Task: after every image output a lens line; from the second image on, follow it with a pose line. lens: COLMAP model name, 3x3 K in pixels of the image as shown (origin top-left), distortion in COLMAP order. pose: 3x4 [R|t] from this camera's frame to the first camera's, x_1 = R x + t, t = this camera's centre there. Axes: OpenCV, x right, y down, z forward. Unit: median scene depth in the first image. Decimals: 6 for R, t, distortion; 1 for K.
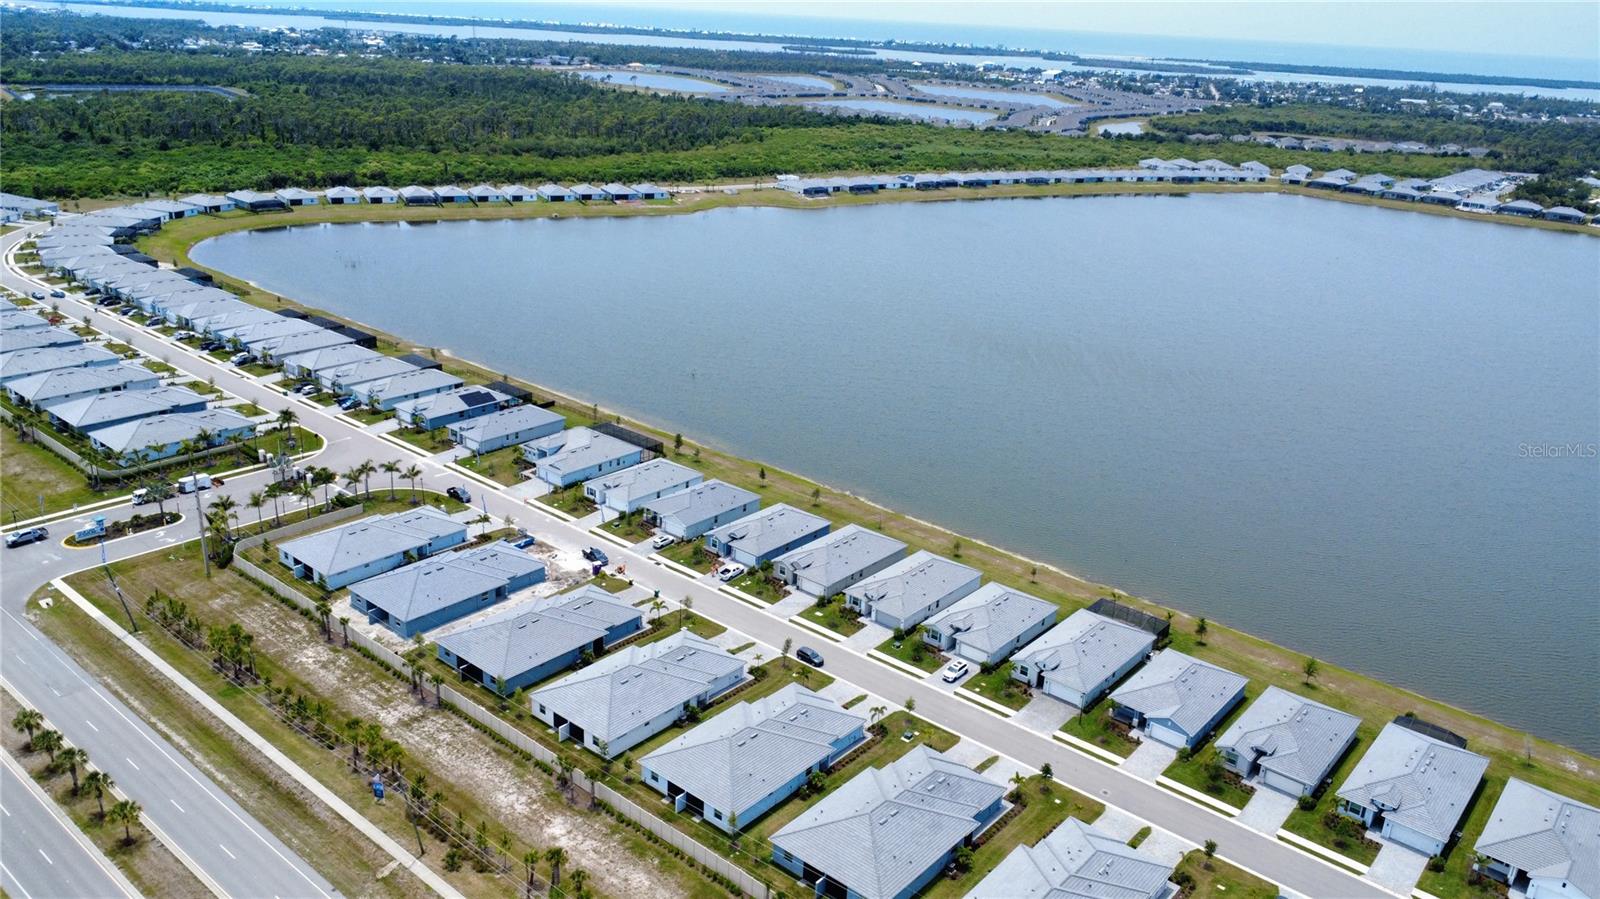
lens RADIAL K [[1209.7, 0, 801.1], [0, 1209.7, 450.7], [0, 0, 1]] dist [0.003801, -0.004425]
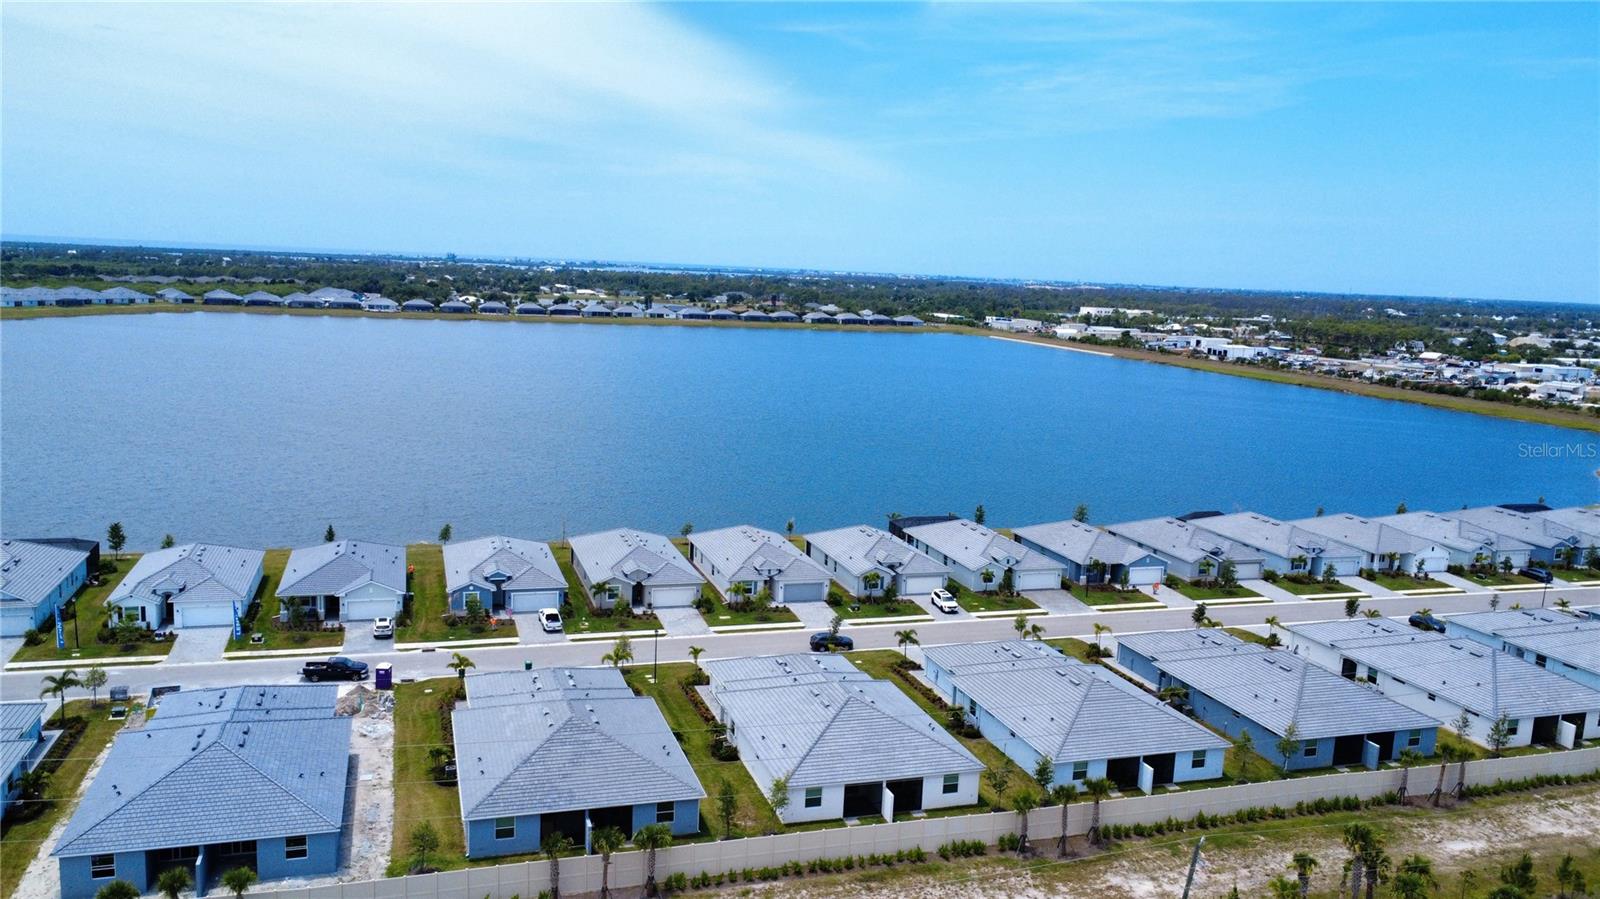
lens RADIAL K [[1209.7, 0, 801.1], [0, 1209.7, 450.7], [0, 0, 1]] dist [0.003801, -0.004425]
pose [[0.531846, -0.154565, 0.832616, -0.377403], [0.273505, 0.961863, 0.003853, 0.037096], [-0.801458, 0.225675, 0.553837, 0.398898]]
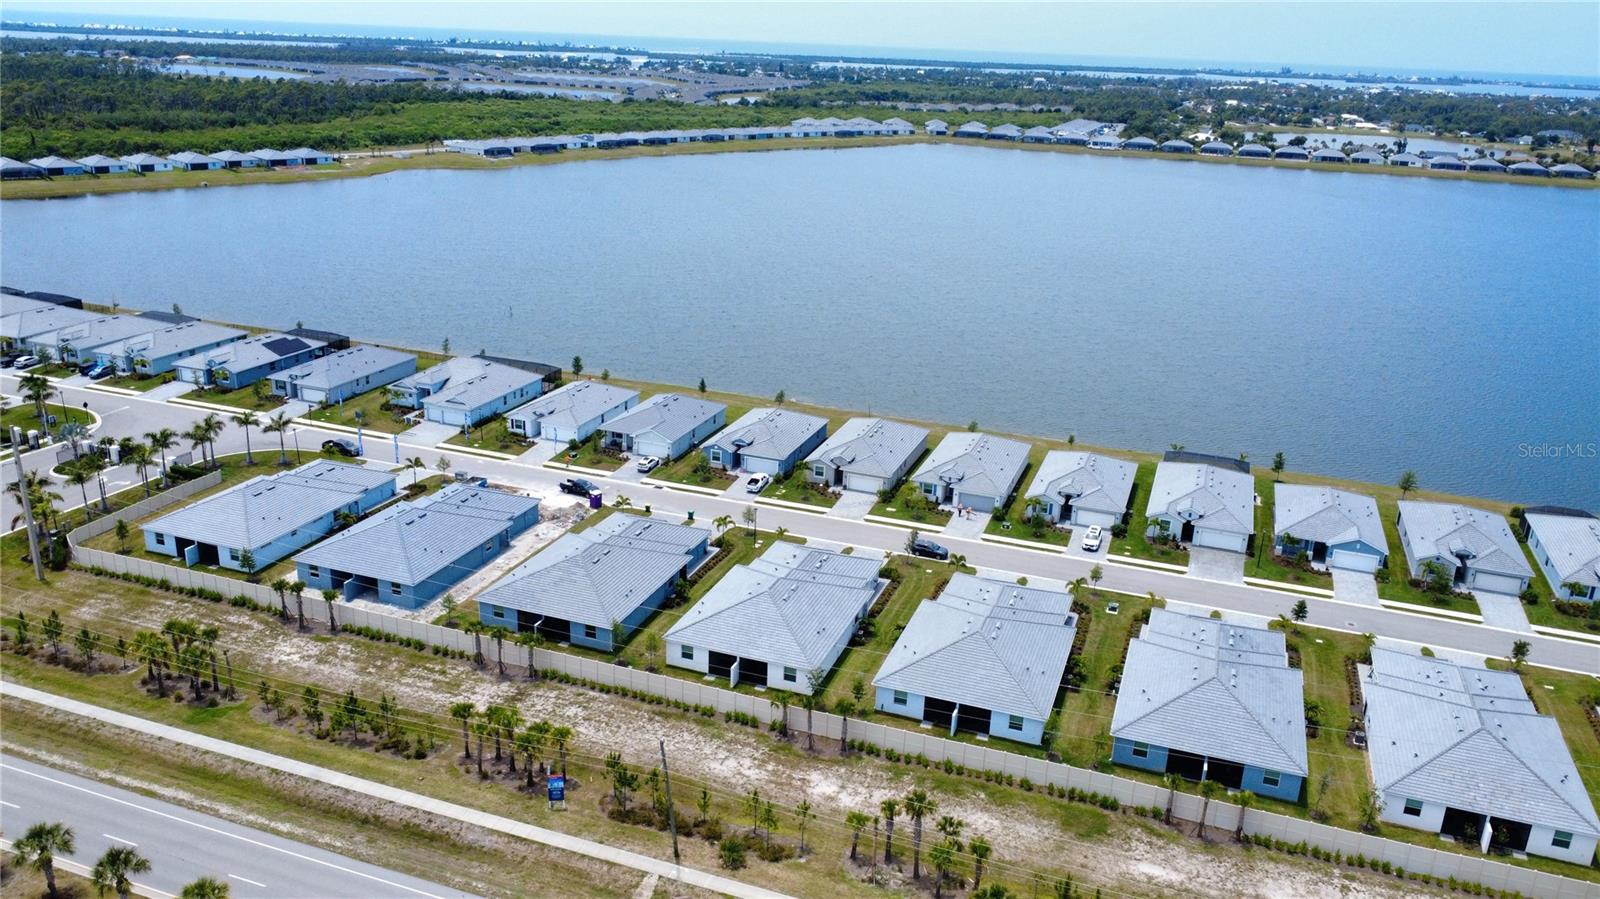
lens RADIAL K [[1209.7, 0, 801.1], [0, 1209.7, 450.7], [0, 0, 1]] dist [0.003801, -0.004425]
pose [[0.938610, -0.124077, 0.321895, -0.218829], [0.125709, 0.991941, 0.015799, 0.052906], [-0.321262, 0.025636, 0.946643, 0.166162]]
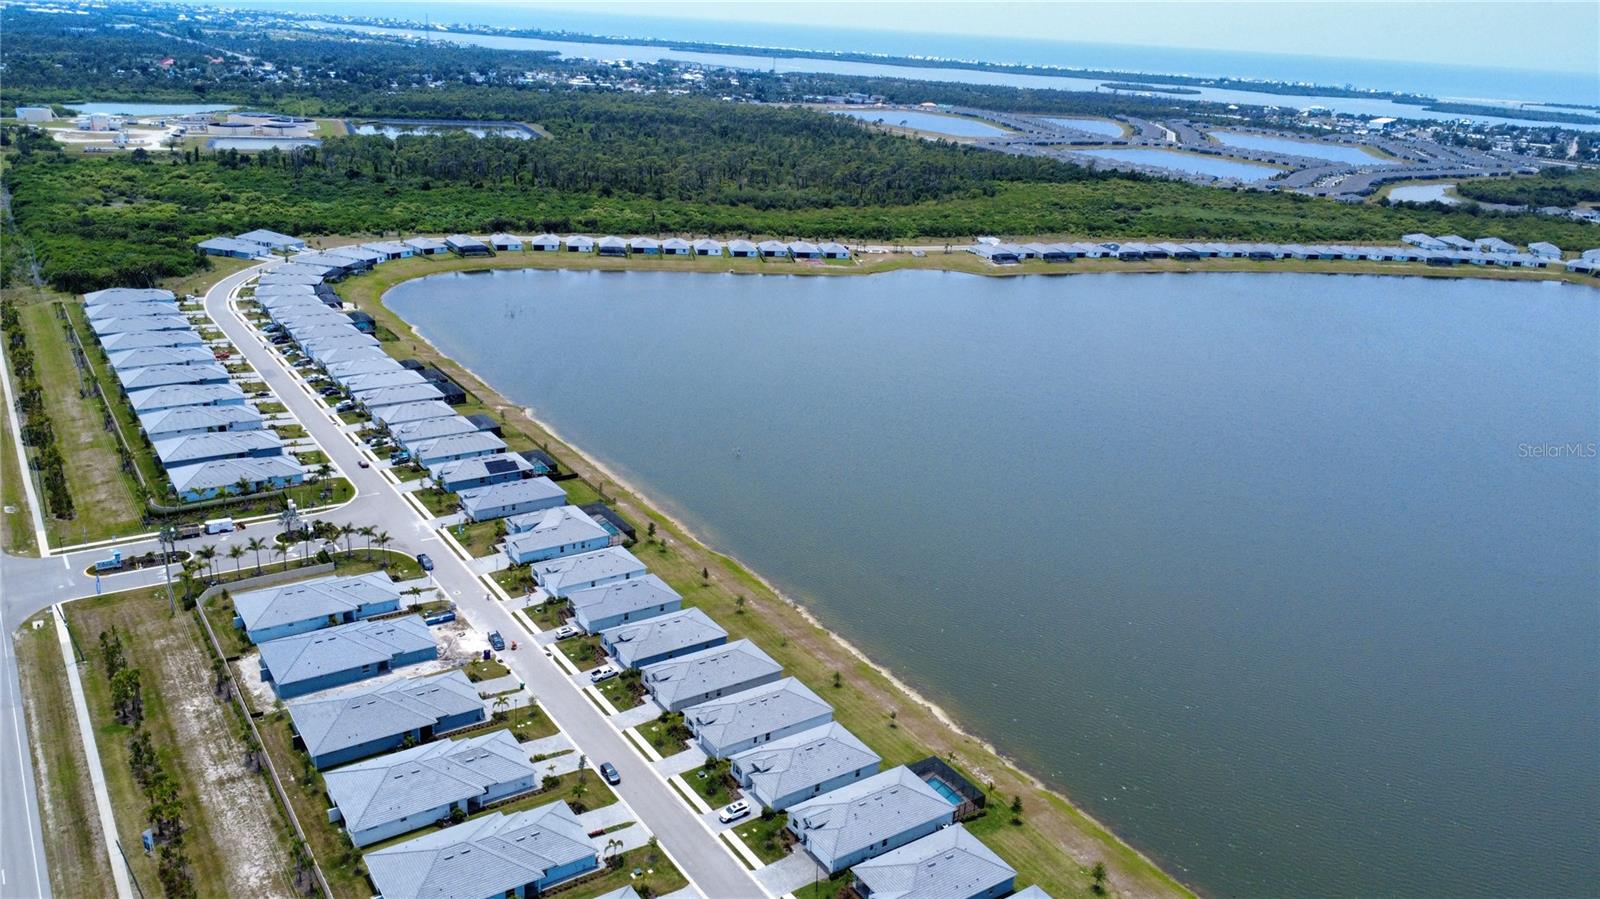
lens RADIAL K [[1209.7, 0, 801.1], [0, 1209.7, 450.7], [0, 0, 1]] dist [0.003801, -0.004425]
pose [[0.963231, 0.094977, -0.251326, 0.267211], [-0.100095, 0.994949, -0.007631, -0.076740], [0.249332, 0.032507, 0.967872, 0.014190]]
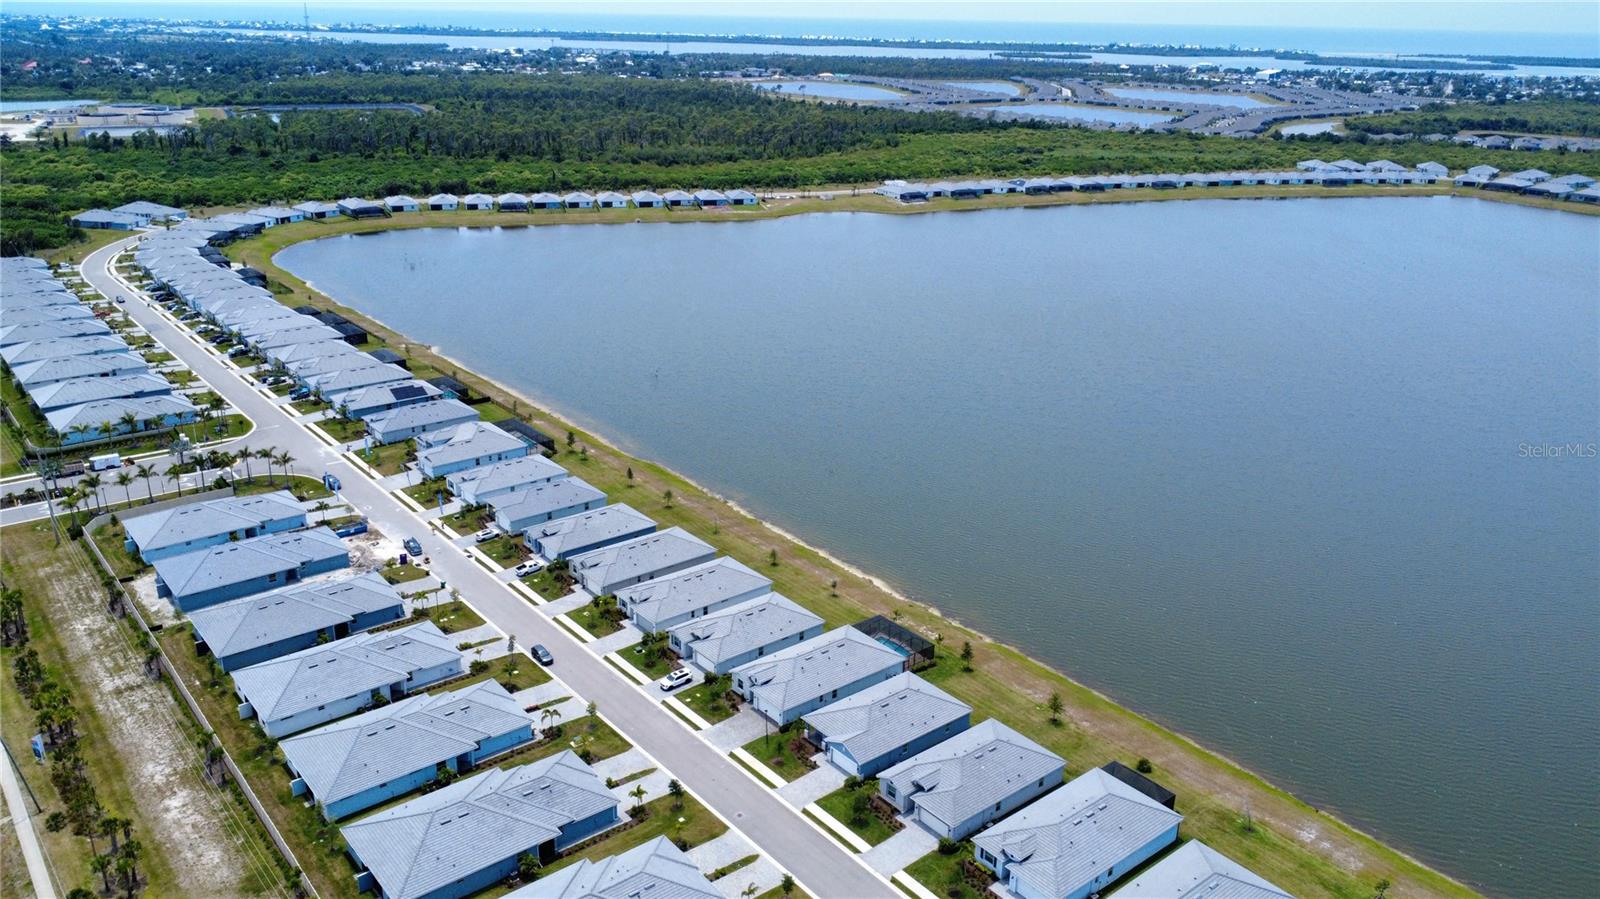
lens RADIAL K [[1209.7, 0, 801.1], [0, 1209.7, 450.7], [0, 0, 1]] dist [0.003801, -0.004425]
pose [[0.981902, 0.033289, -0.186442, 0.262560], [-0.034727, 0.999387, -0.004453, -0.000136], [0.186180, 0.010847, 0.982456, 0.042283]]
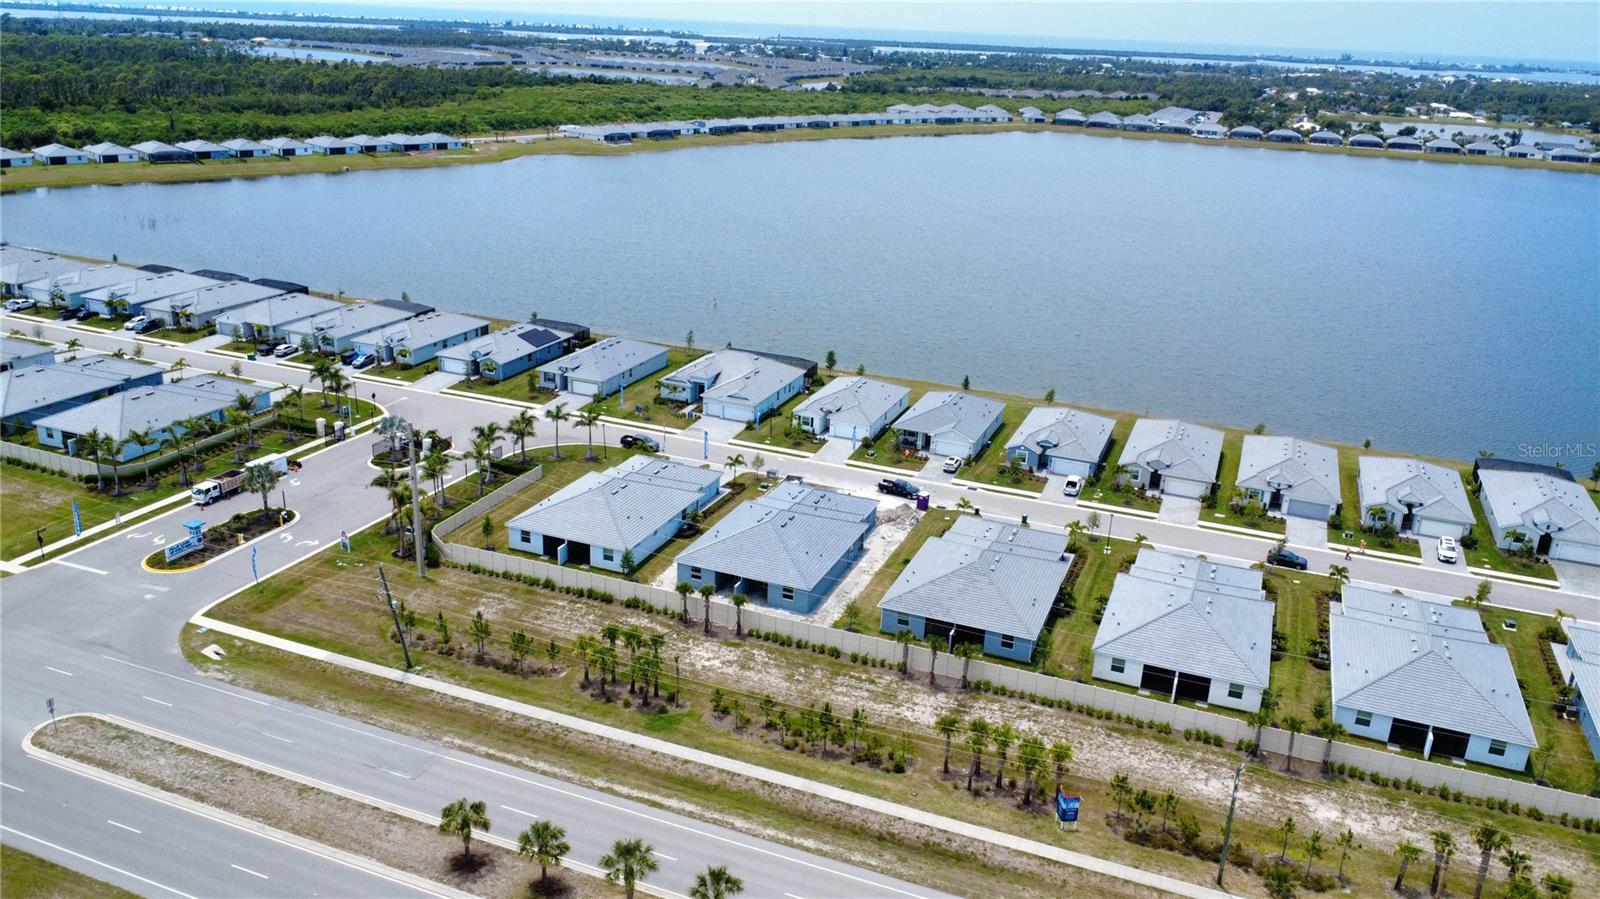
lens RADIAL K [[1209.7, 0, 801.1], [0, 1209.7, 450.7], [0, 0, 1]] dist [0.003801, -0.004425]
pose [[0.949200, -0.114497, 0.293105, -0.347295], [0.112324, 0.993375, 0.024293, 0.028914], [-0.293945, 0.009864, 0.955772, 0.218900]]
